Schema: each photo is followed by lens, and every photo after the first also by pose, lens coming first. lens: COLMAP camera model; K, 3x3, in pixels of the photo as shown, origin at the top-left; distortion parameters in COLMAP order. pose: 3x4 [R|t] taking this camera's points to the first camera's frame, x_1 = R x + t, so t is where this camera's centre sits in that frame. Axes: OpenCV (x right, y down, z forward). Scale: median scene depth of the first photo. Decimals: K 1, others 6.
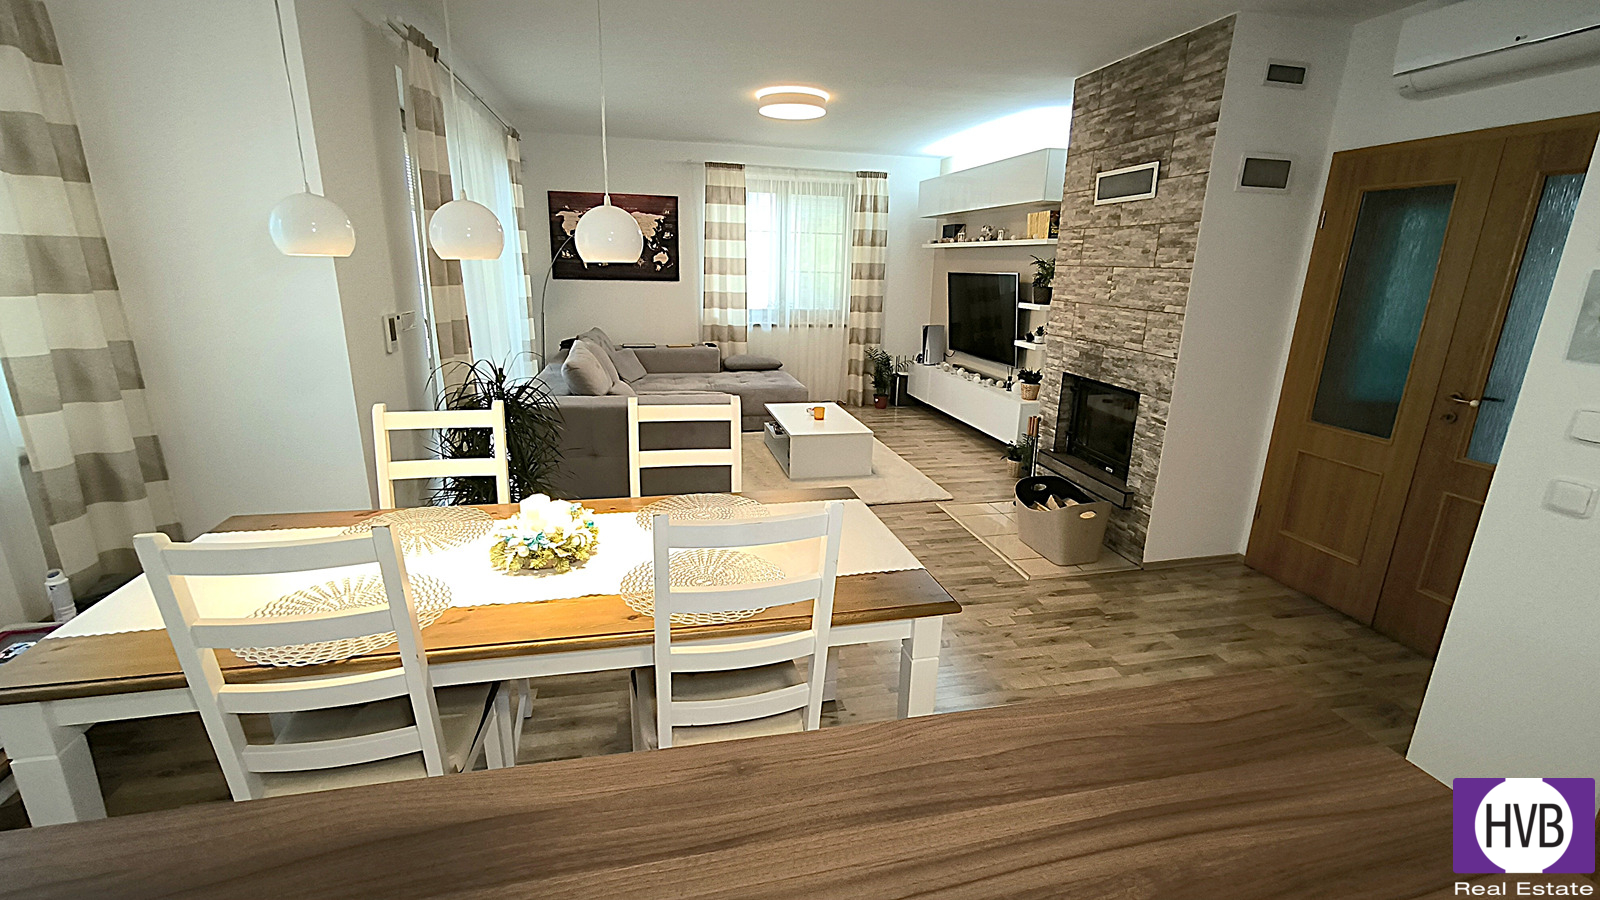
lens RADIAL K [[683.0, 0, 799.9], [0, 683.0, 453.3], [0, 0, 1]] dist [-0.011906, 0.003822]
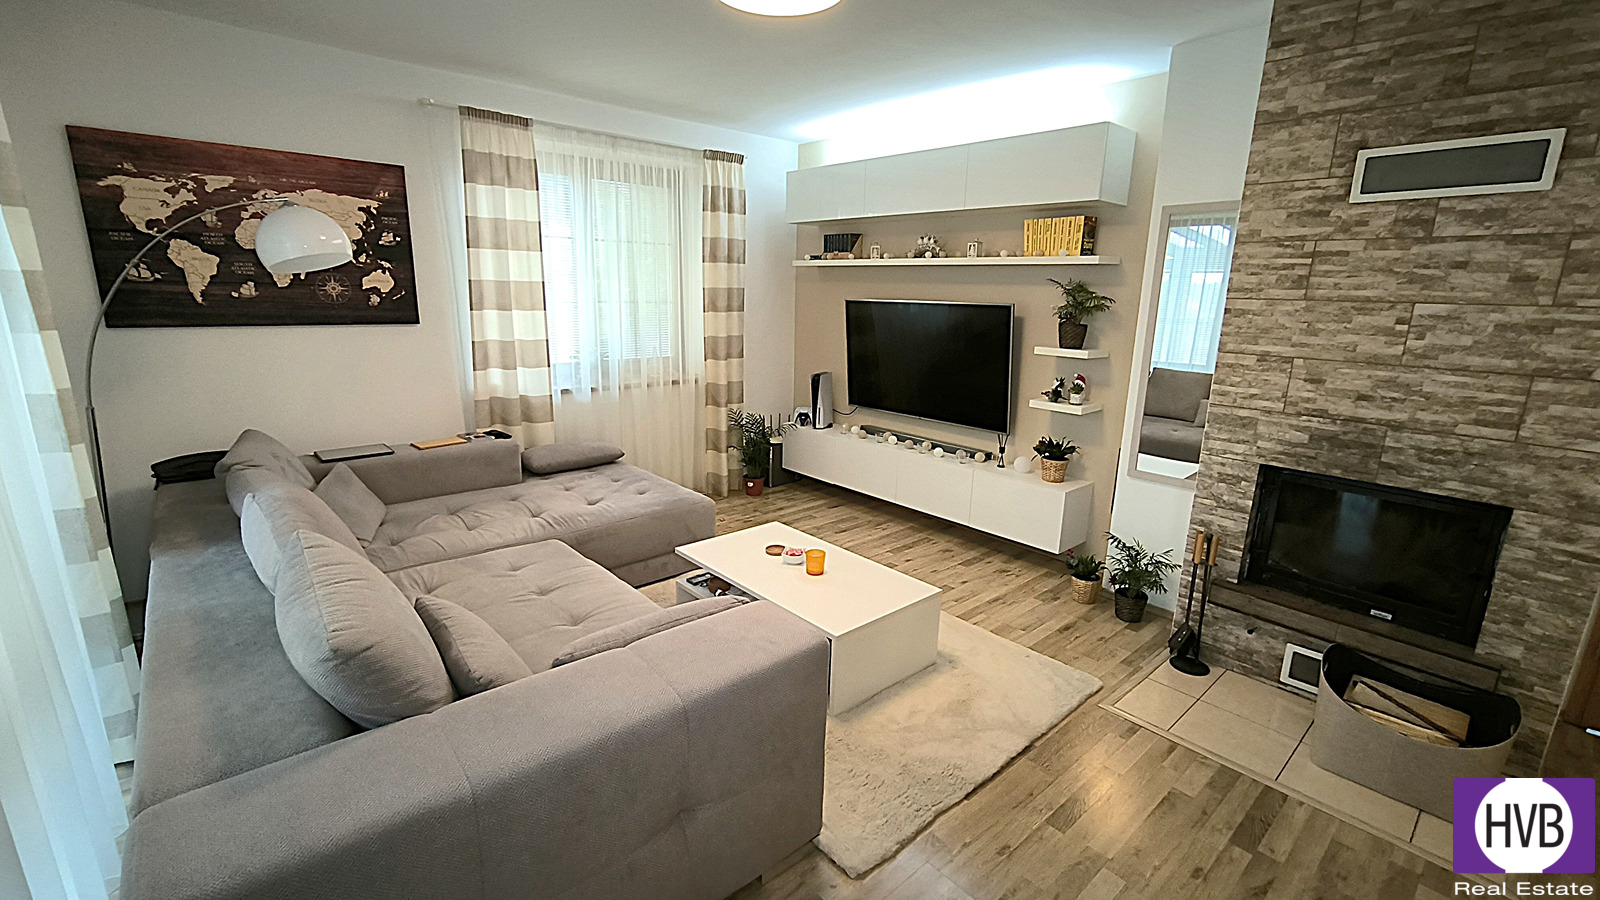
lens RADIAL K [[697.5, 0, 800.0], [0, 697.5, 450.0], [0, 0, 1]] dist [0.010621, 0.000087]
pose [[0.878457, -0.115476, 0.463657, -0.185909], [0.129206, 0.991615, 0.002170, -0.119160], [-0.460020, 0.058001, 0.886012, 0.387521]]
